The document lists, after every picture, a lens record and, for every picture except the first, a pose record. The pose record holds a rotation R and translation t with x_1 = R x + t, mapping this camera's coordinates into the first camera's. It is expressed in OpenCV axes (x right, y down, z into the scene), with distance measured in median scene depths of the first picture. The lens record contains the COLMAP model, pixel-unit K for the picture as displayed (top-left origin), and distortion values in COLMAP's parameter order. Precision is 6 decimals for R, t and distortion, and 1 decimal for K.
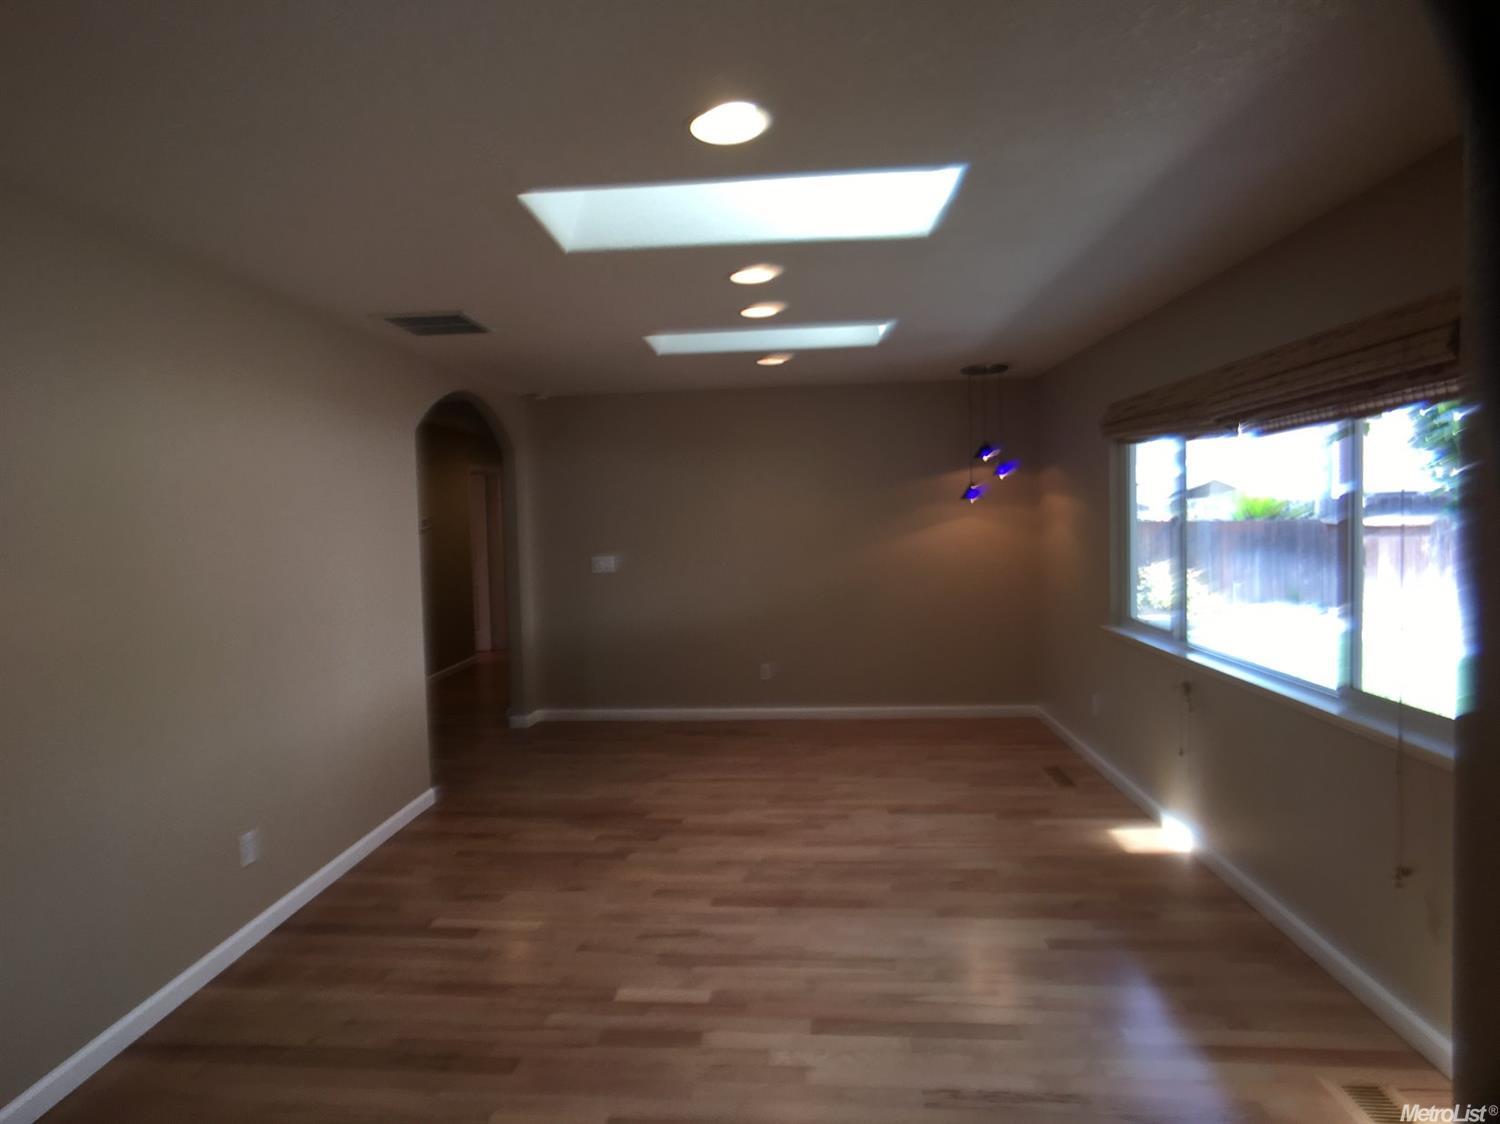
lens RADIAL K [[814.4, 0, 734.7], [0, 814.4, 561.3], [0, 0, 1]] dist [-0.016451, 0.001212]
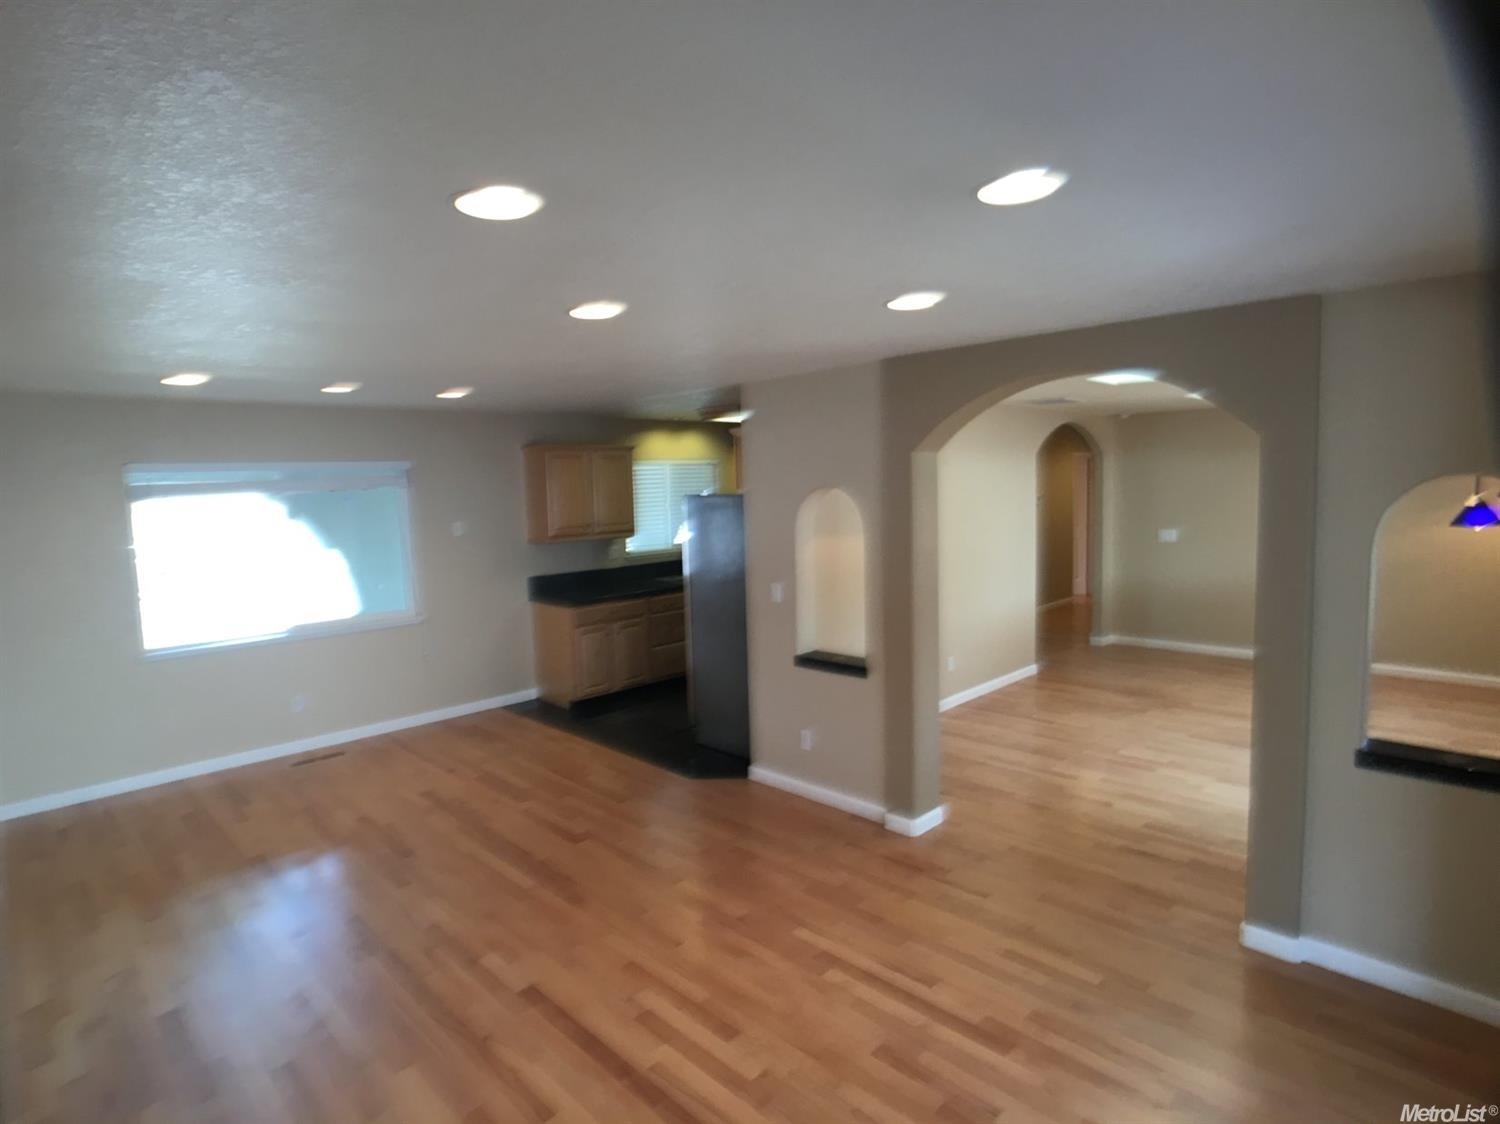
lens RADIAL K [[814.4, 0, 743.3], [0, 814.4, 563.4], [0, 0, 1]] dist [-0.016451, 0.001212]
pose [[0.754523, 0.054617, -0.653997, 0.203878], [-0.014756, 0.997691, 0.066295, -0.031346], [0.656108, -0.040371, 0.753586, -0.519788]]
